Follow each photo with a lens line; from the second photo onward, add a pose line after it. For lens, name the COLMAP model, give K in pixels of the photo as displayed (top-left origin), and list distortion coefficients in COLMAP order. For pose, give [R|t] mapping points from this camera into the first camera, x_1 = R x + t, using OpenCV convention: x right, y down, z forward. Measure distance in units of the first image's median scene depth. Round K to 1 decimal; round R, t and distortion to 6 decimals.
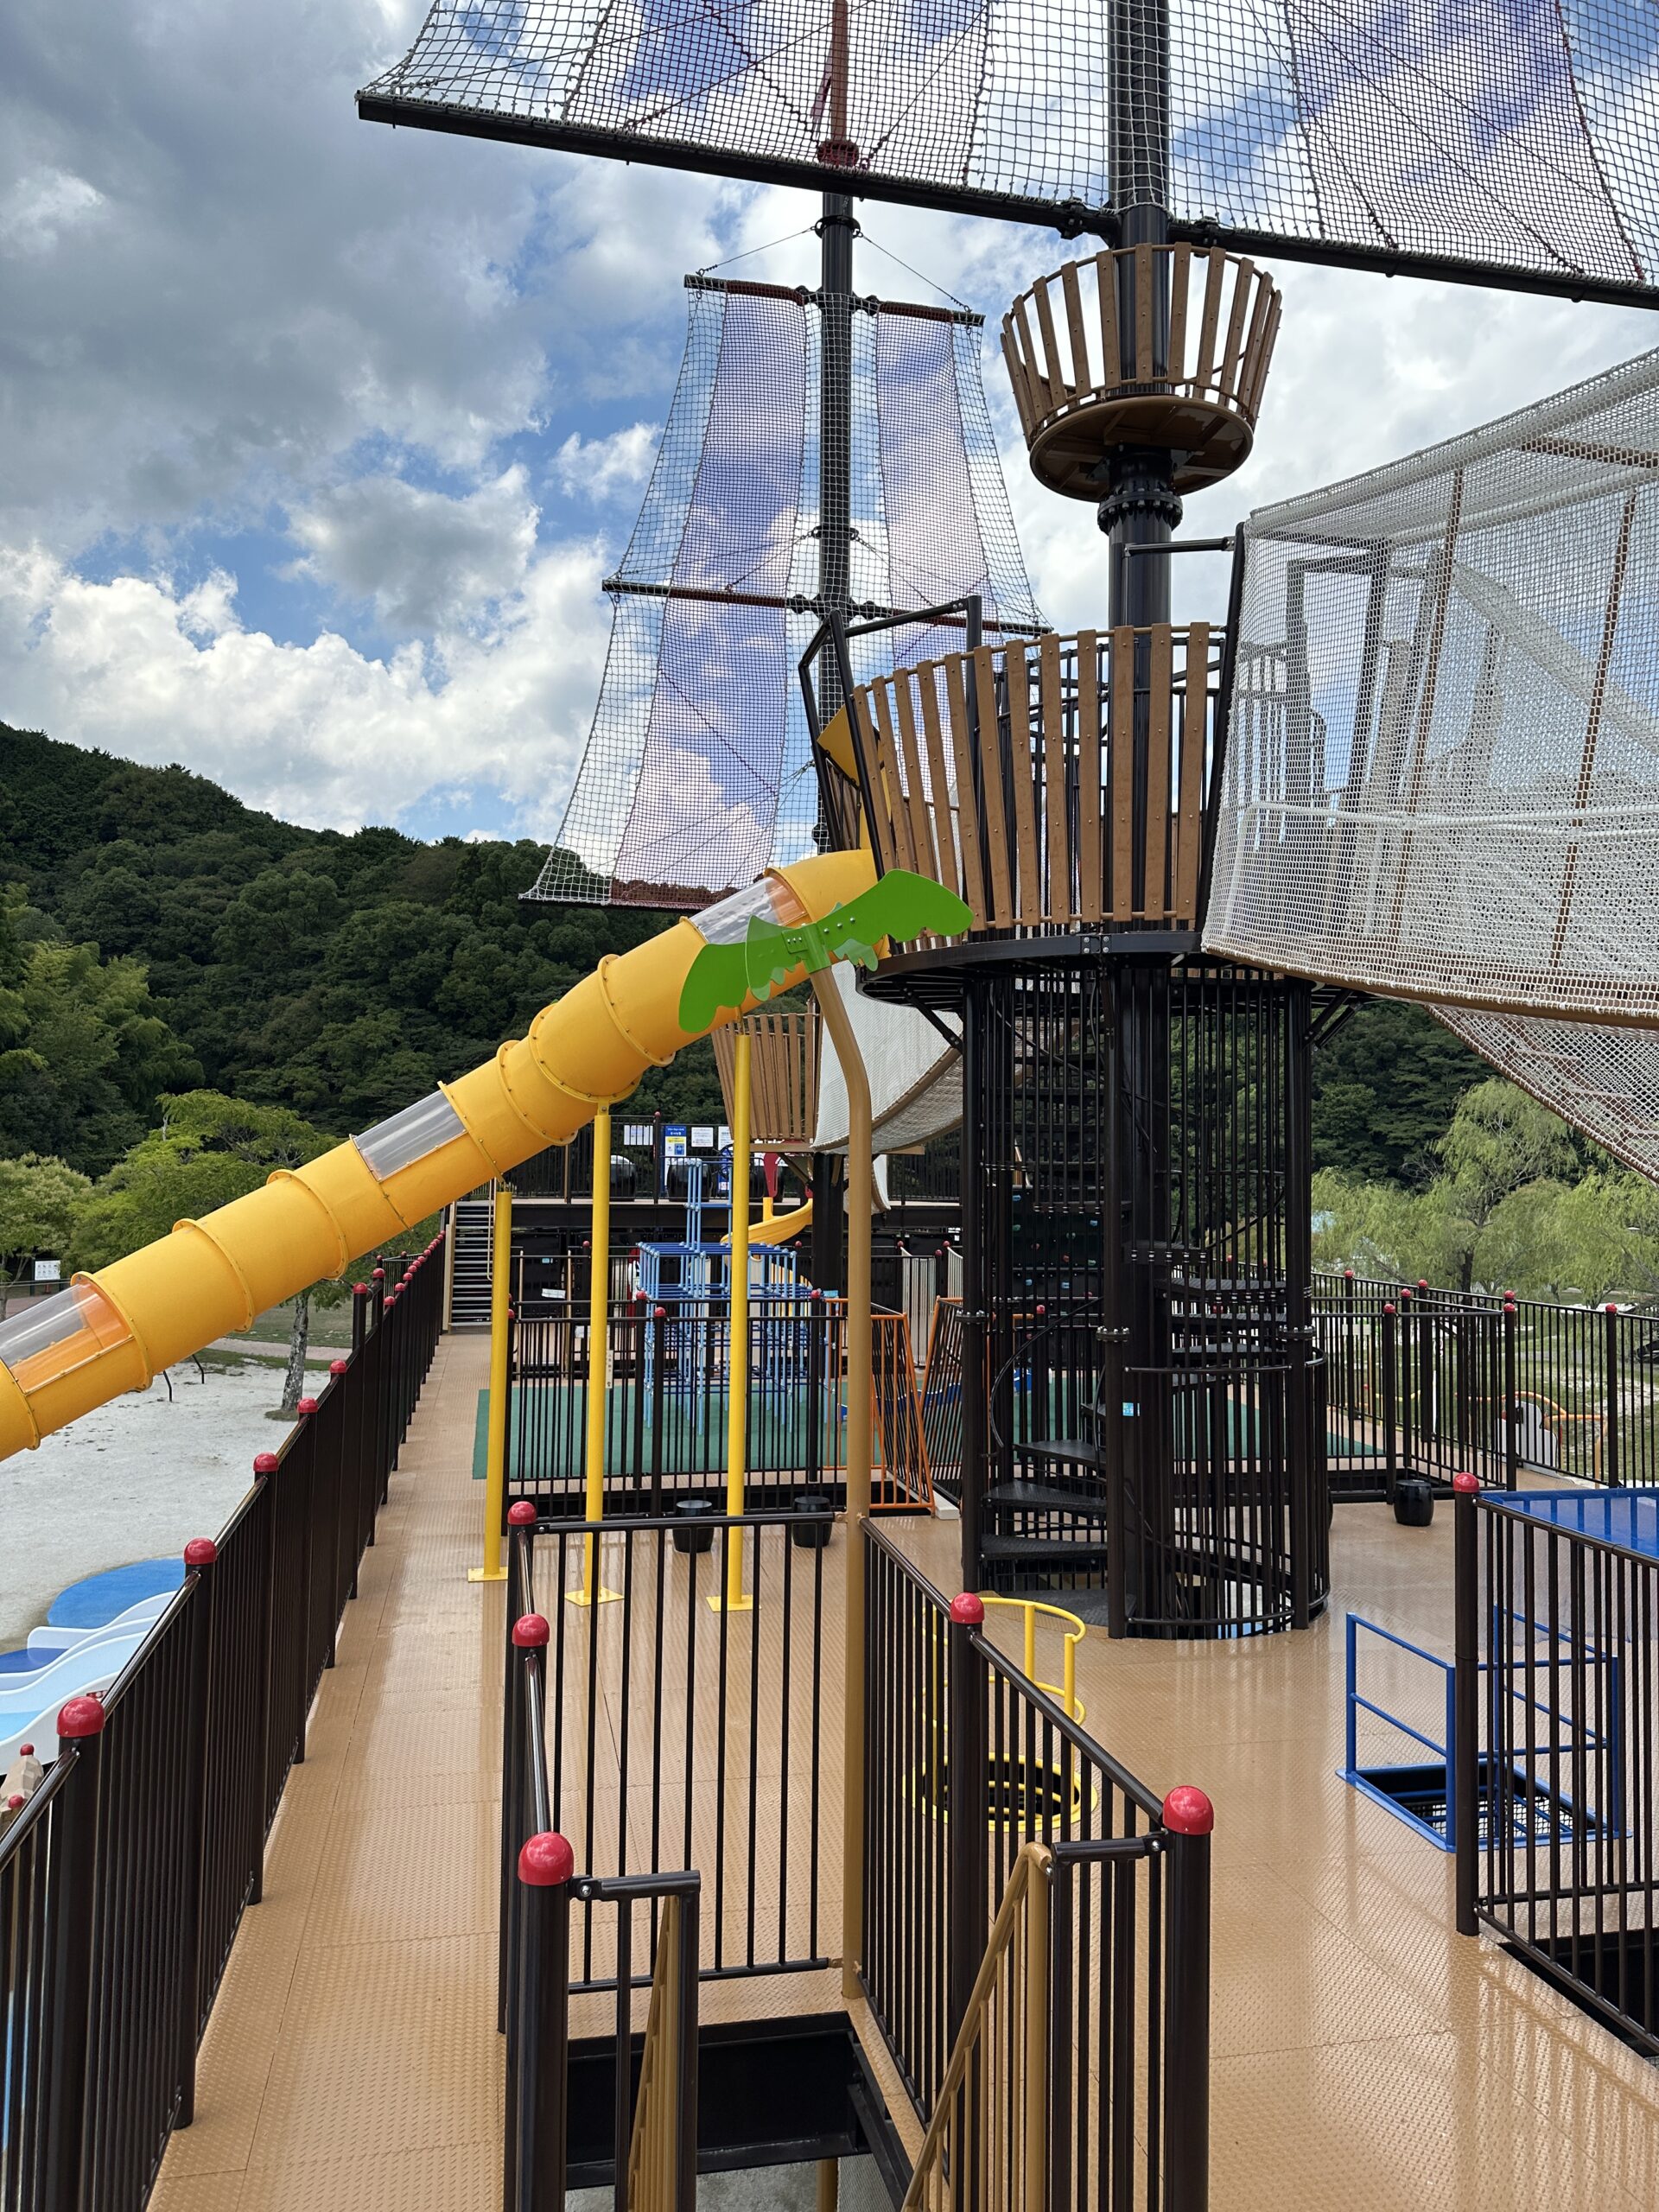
lens RADIAL K [[1542.0, 0, 829.5], [0, 1542.0, 1106.0], [0, 0, 1]] dist [0.006336, -0.000275]
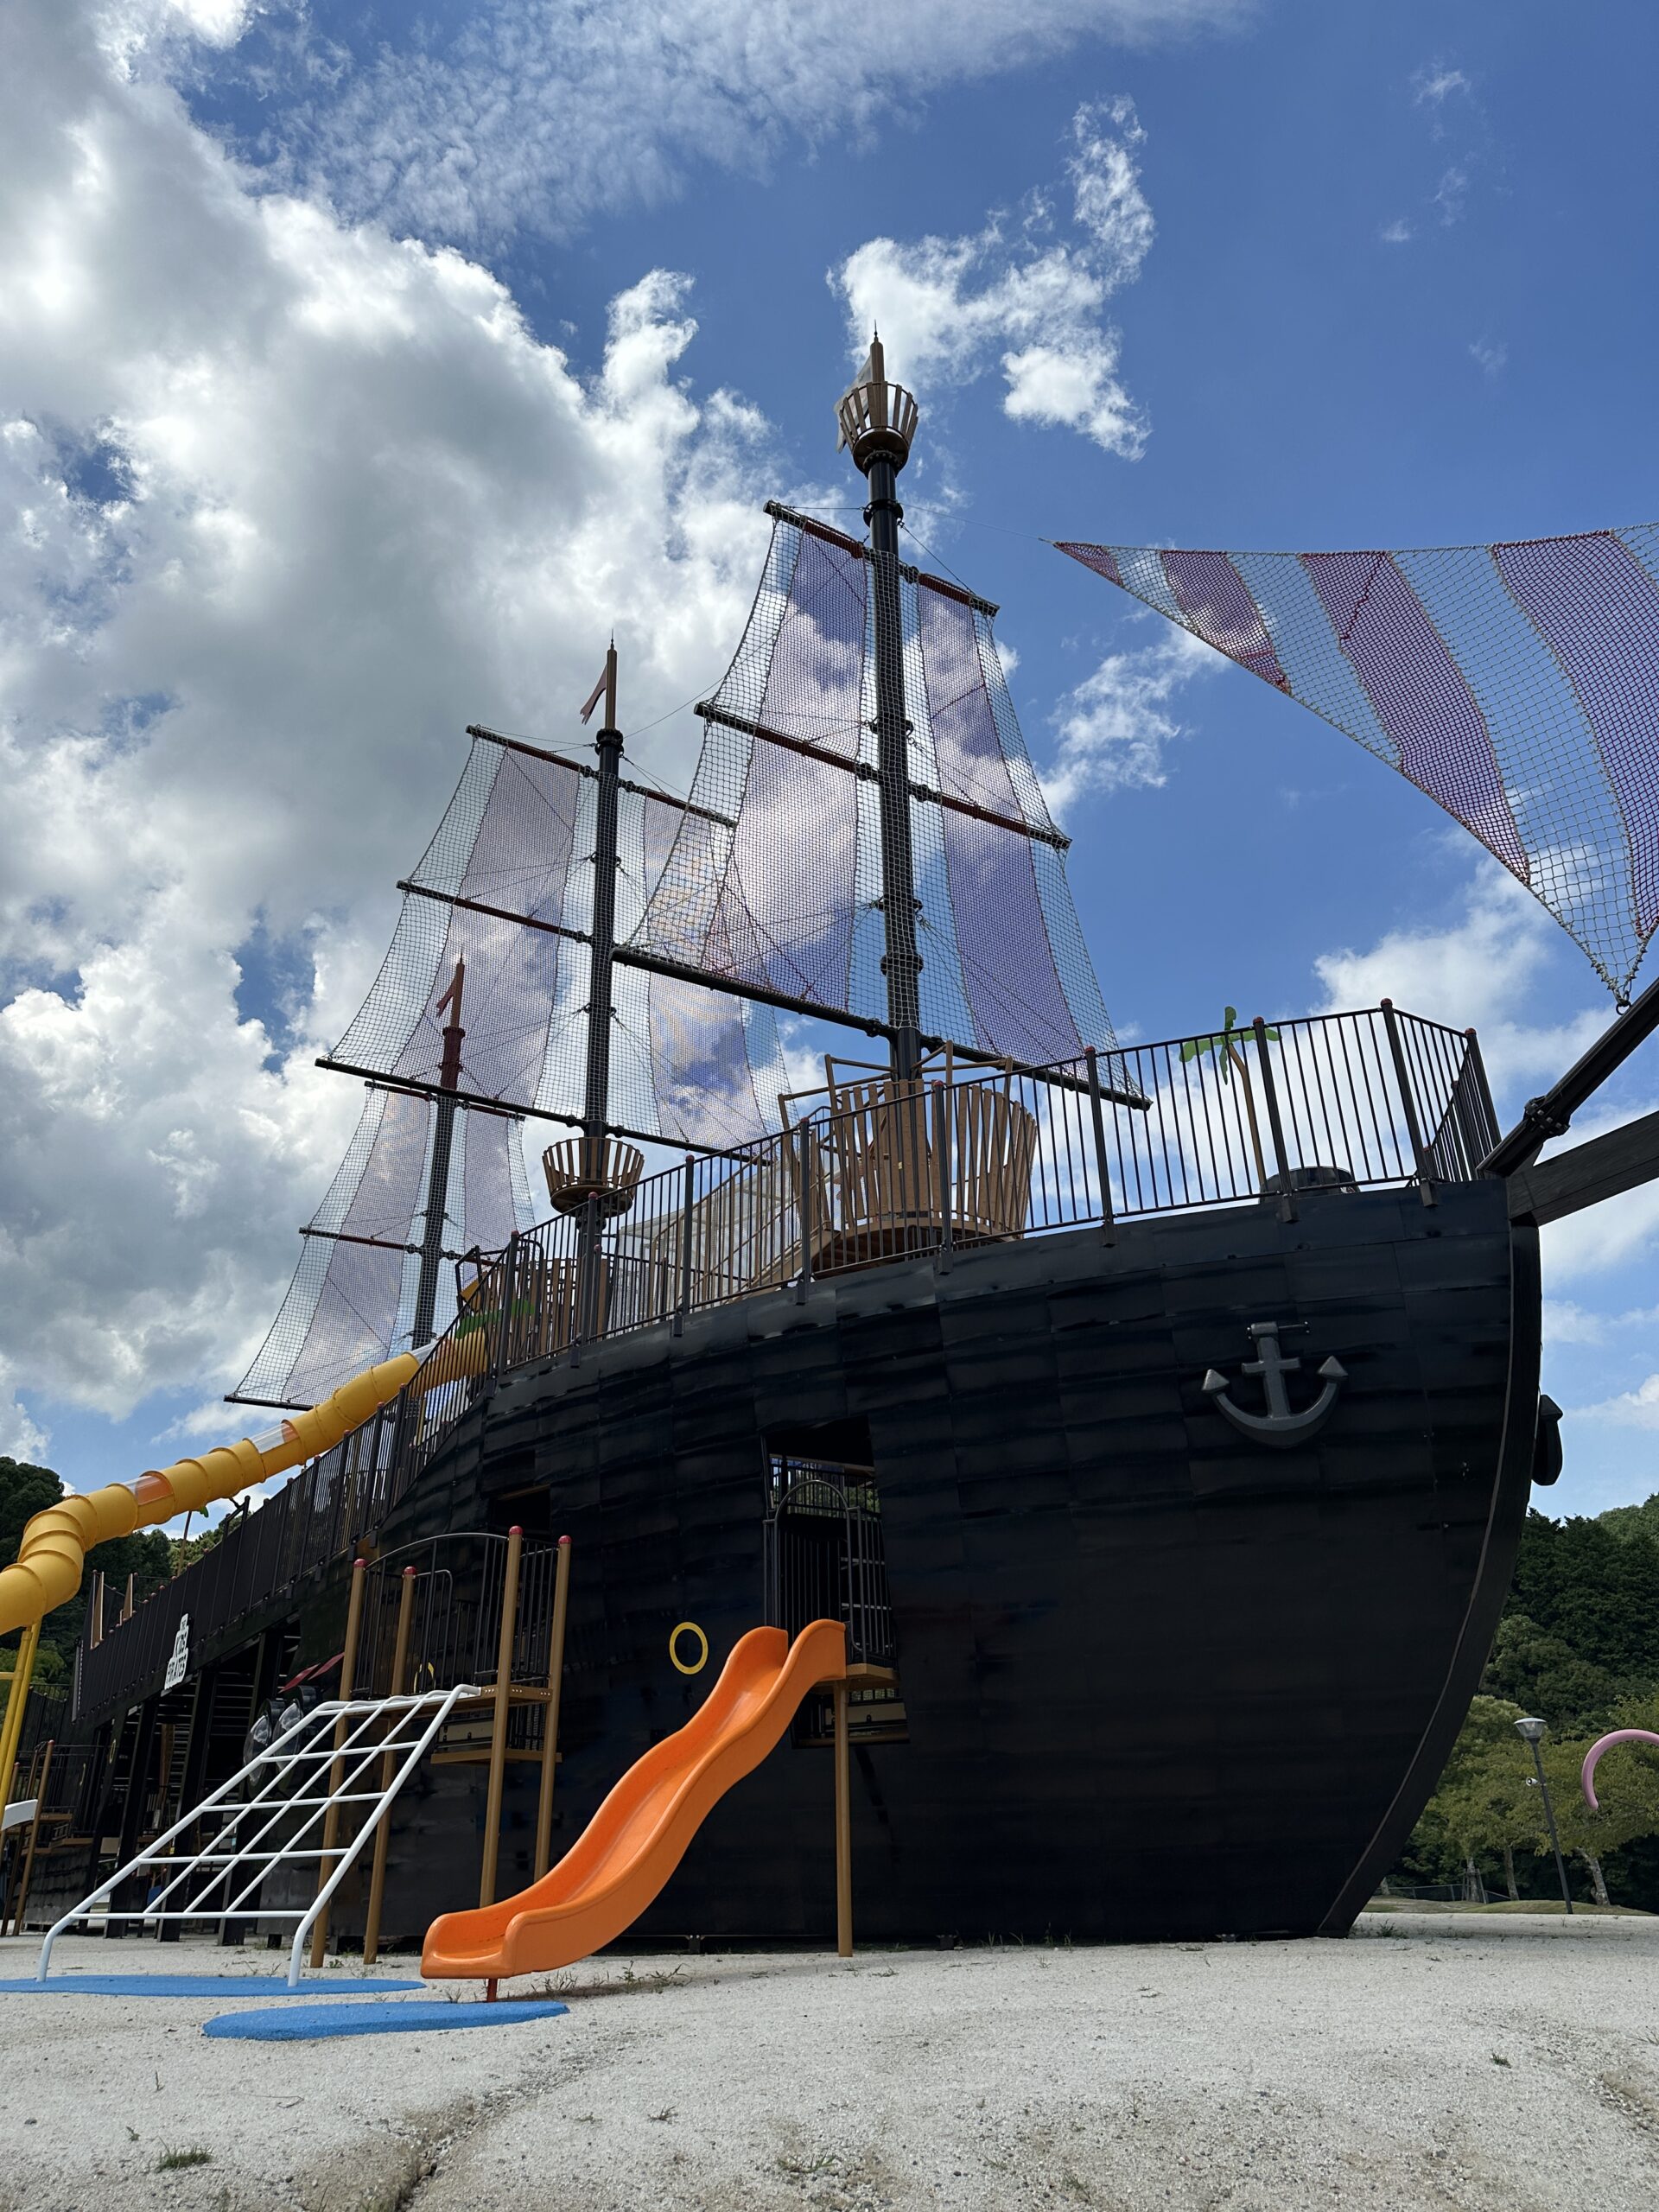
lens RADIAL K [[1534.2, 0, 920.3], [0, 1534.2, 1123.1], [0, 0, 1]] dist [0.044610, -0.001069]
pose [[0.928314, 0.116725, 0.352998, -0.218898], [0.038411, 0.914249, -0.403327, 0.527554], [-0.369806, 0.387973, 0.844227, -1.451429]]
